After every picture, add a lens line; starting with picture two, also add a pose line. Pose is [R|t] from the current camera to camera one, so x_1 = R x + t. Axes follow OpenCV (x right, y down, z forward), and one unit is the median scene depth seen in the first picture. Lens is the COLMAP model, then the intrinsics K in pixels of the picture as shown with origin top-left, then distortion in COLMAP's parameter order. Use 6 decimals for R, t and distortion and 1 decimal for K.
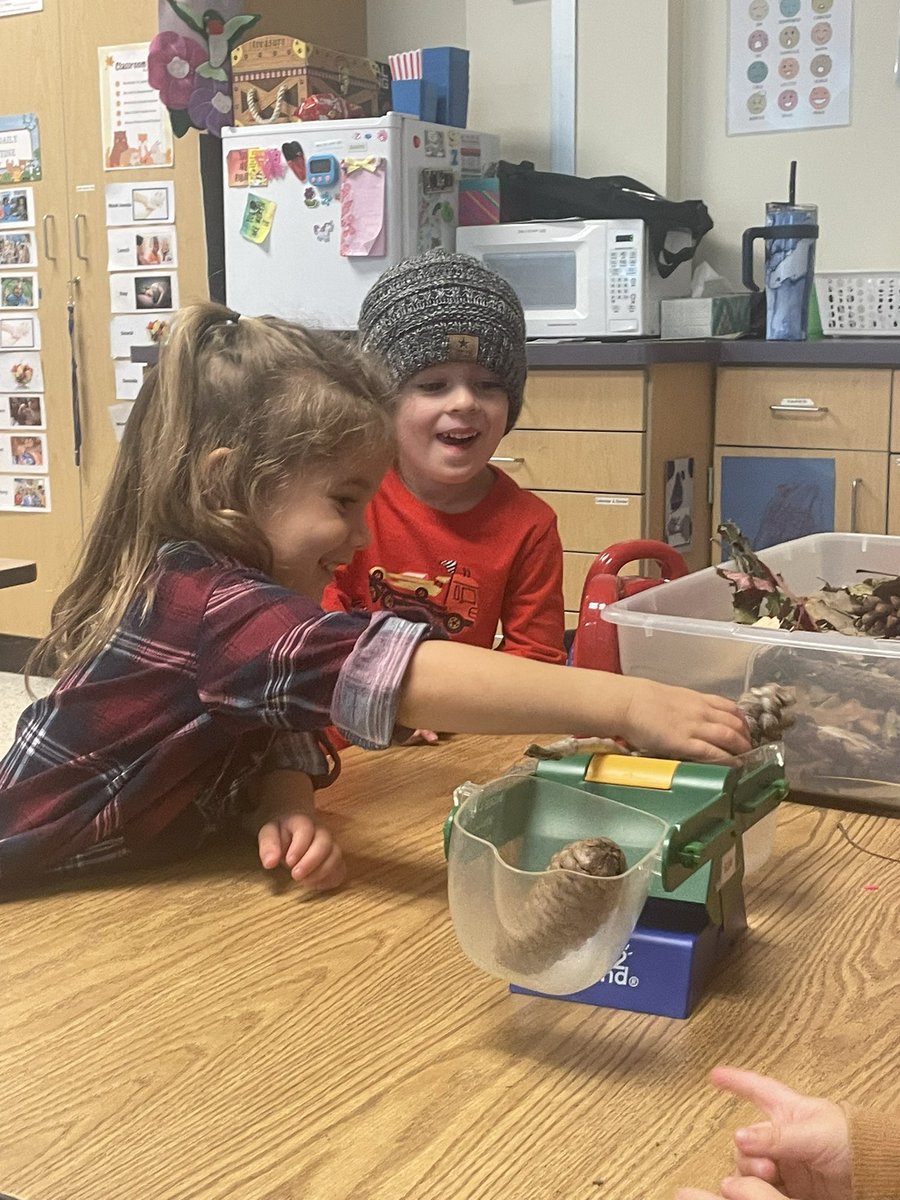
lens RADIAL K [[1756.6, 0, 450.5], [0, 1756.6, 600.8], [0, 0, 1]] dist [0.064923, 0.000000]
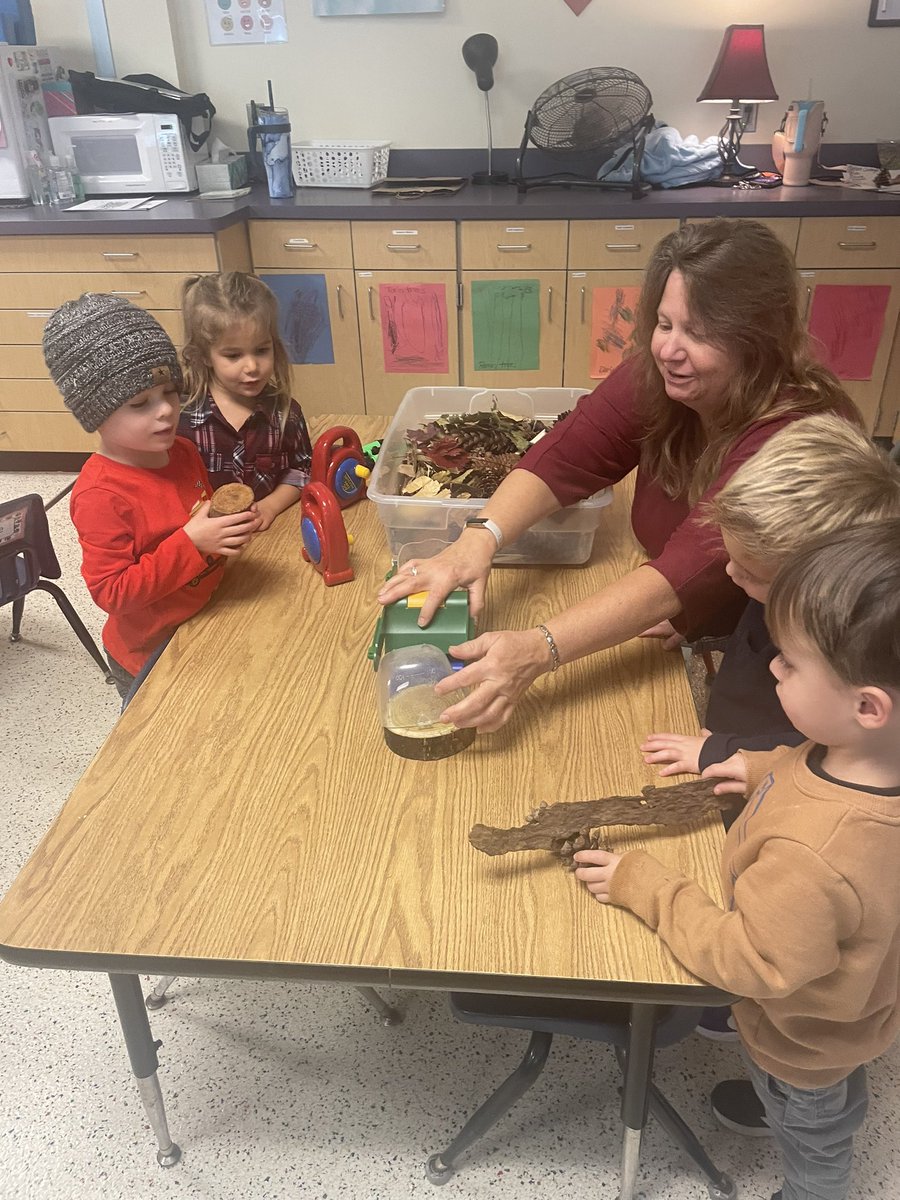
lens RADIAL K [[939.8, 0, 449.8], [0, 939.8, 600.3], [0, 0, 1]] dist [0.036367, -0.018518]
pose [[0.890406, -0.255619, 0.376611, -0.111672], [0.084423, 0.905804, 0.415202, -0.157726], [-0.447269, -0.337904, 0.828113, 0.021567]]
